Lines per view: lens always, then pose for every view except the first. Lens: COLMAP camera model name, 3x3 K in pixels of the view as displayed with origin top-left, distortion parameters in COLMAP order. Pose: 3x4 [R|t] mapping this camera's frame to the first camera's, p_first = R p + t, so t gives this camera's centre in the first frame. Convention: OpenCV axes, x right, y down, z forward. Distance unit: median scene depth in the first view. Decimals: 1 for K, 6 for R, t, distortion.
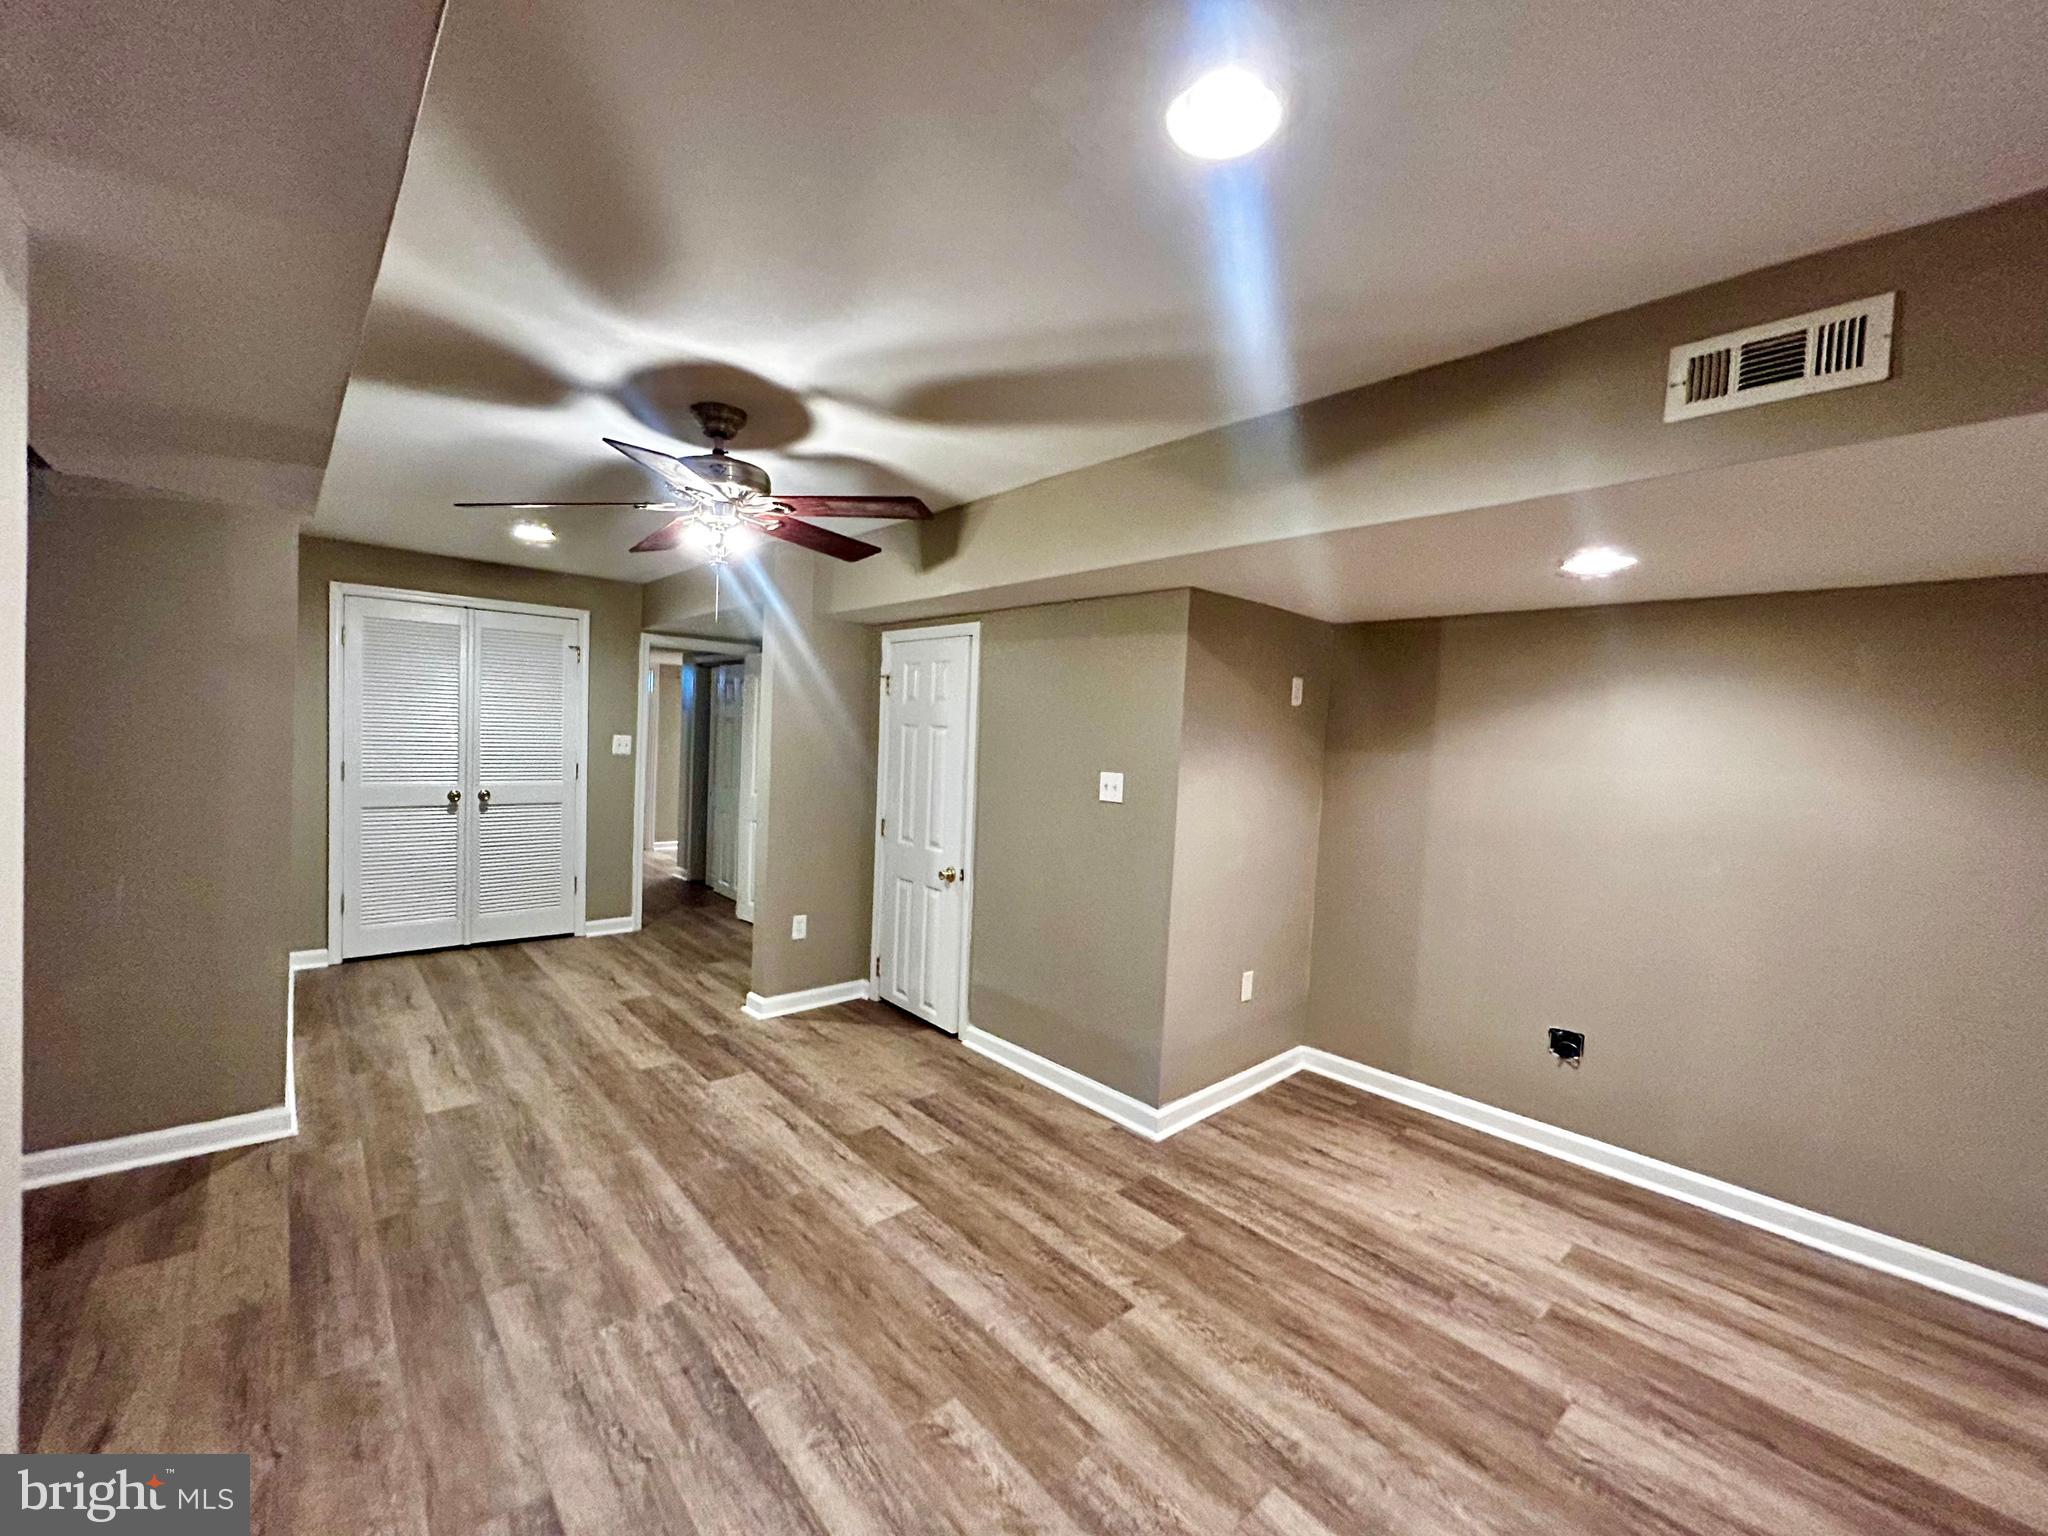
lens RADIAL K [[818.8, 0, 1024.7], [0, 818.8, 769.7], [0, 0, 1]] dist [-0.006500, 0.001076]
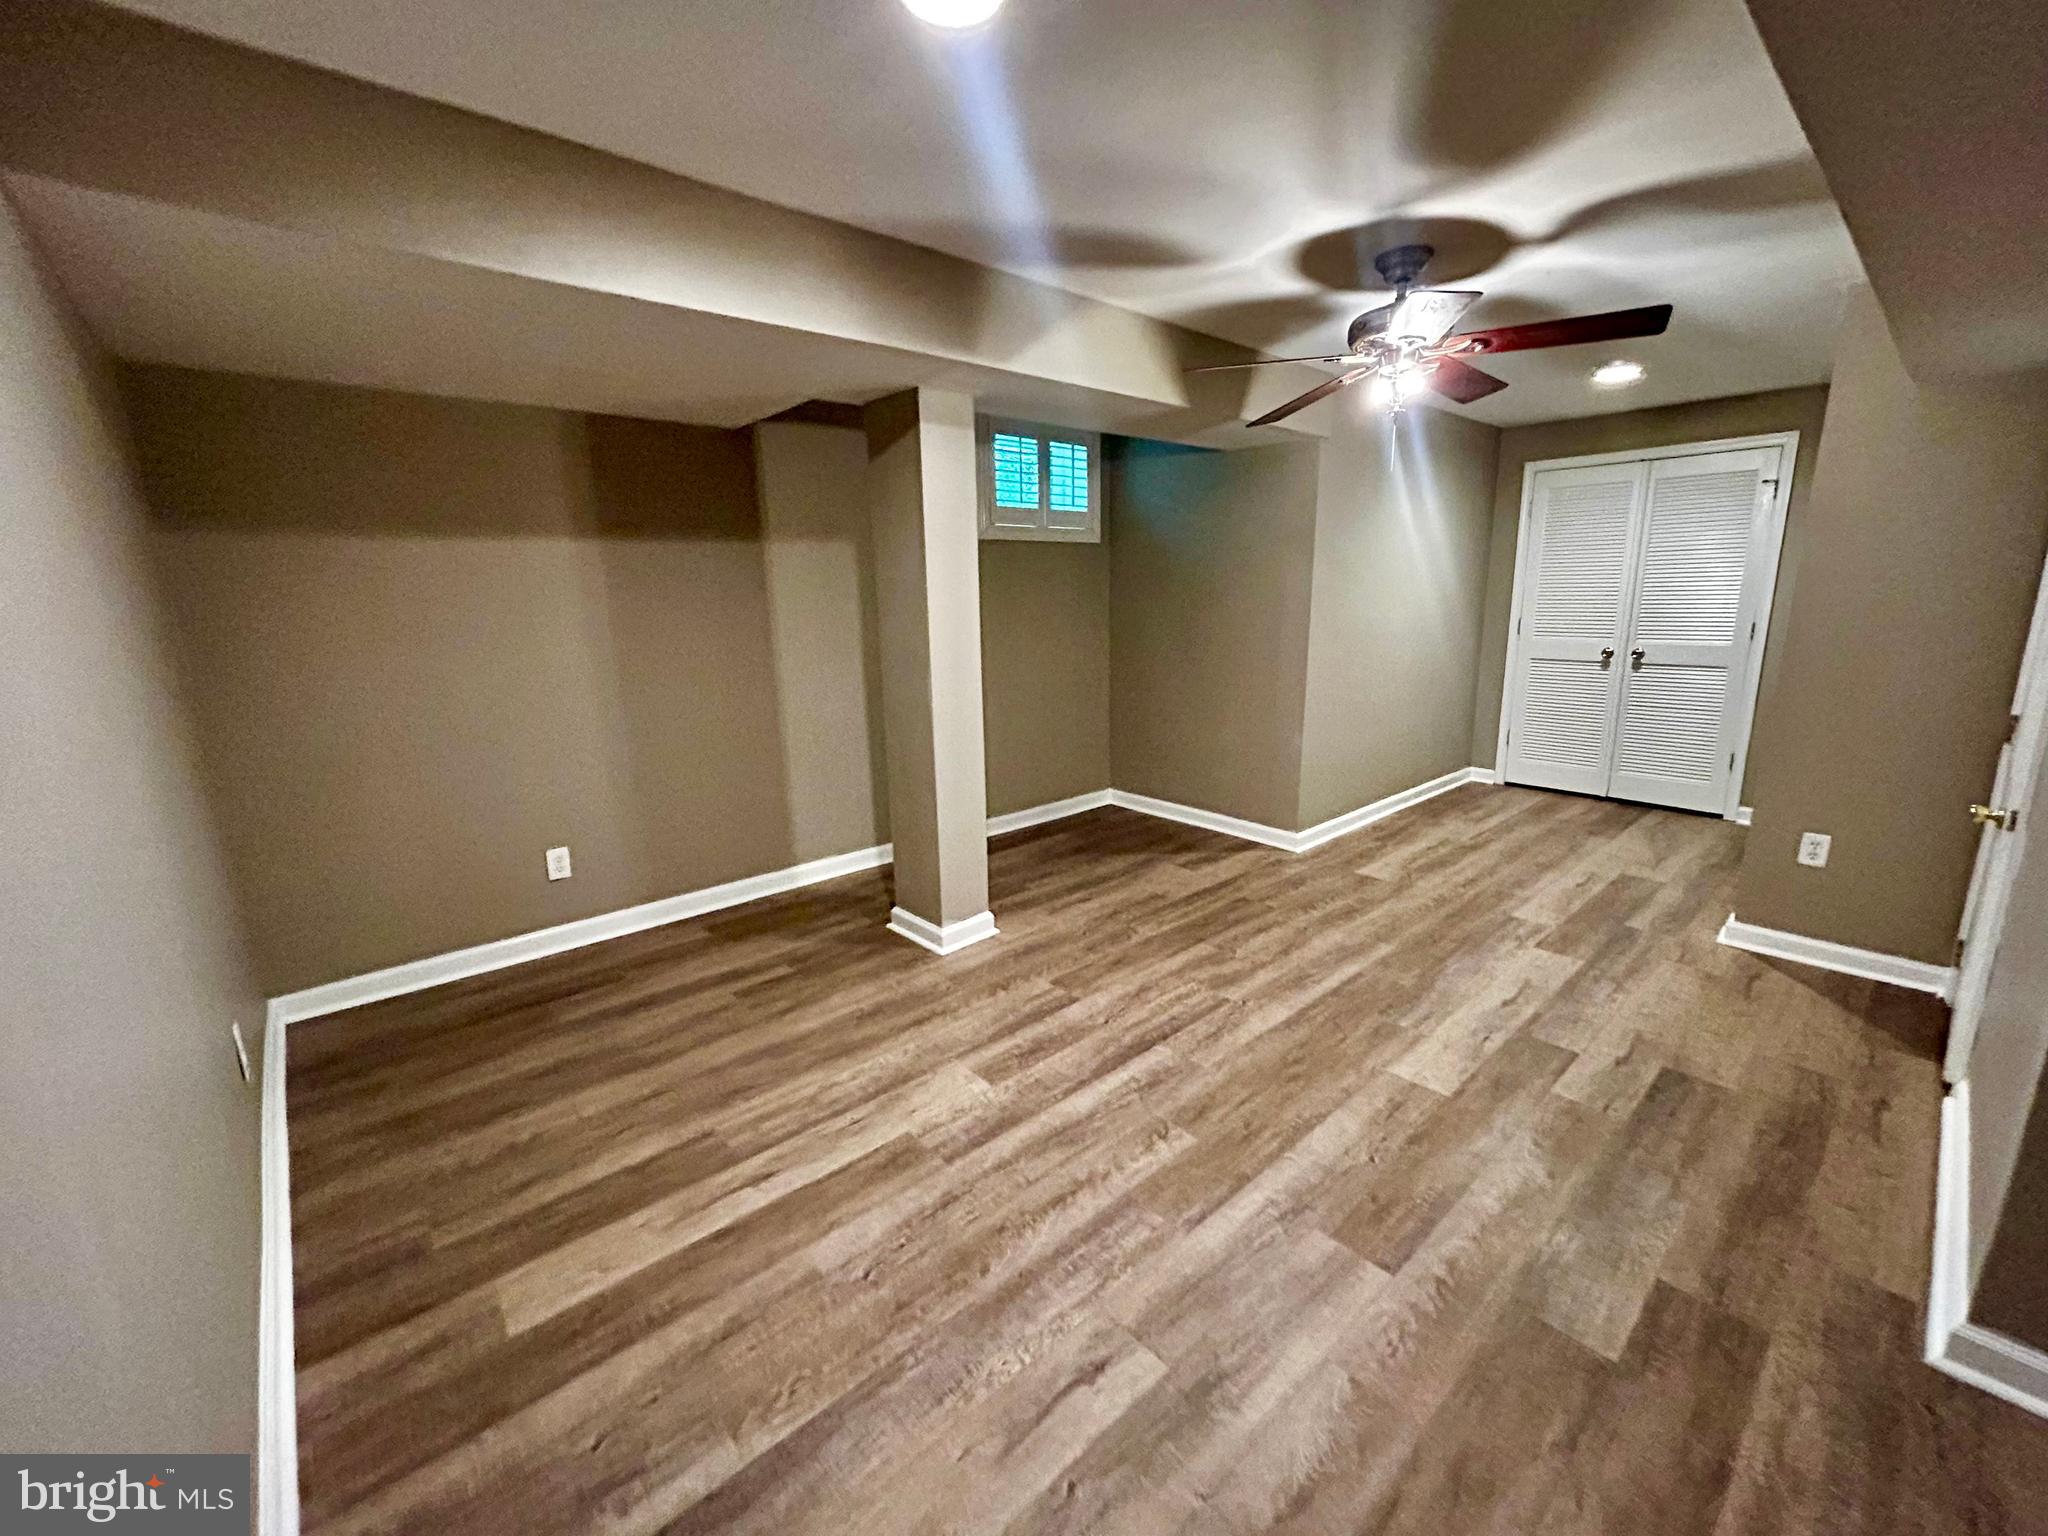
lens RADIAL K [[818.8, 0, 1025.7], [0, 818.8, 767.8], [0, 0, 1]] dist [-0.006500, 0.001076]
pose [[-0.000611, 0.177981, -0.984034, 0.640257], [-0.024771, 0.983729, 0.177941, 0.018319], [0.999693, 0.024485, 0.003808, 0.468569]]
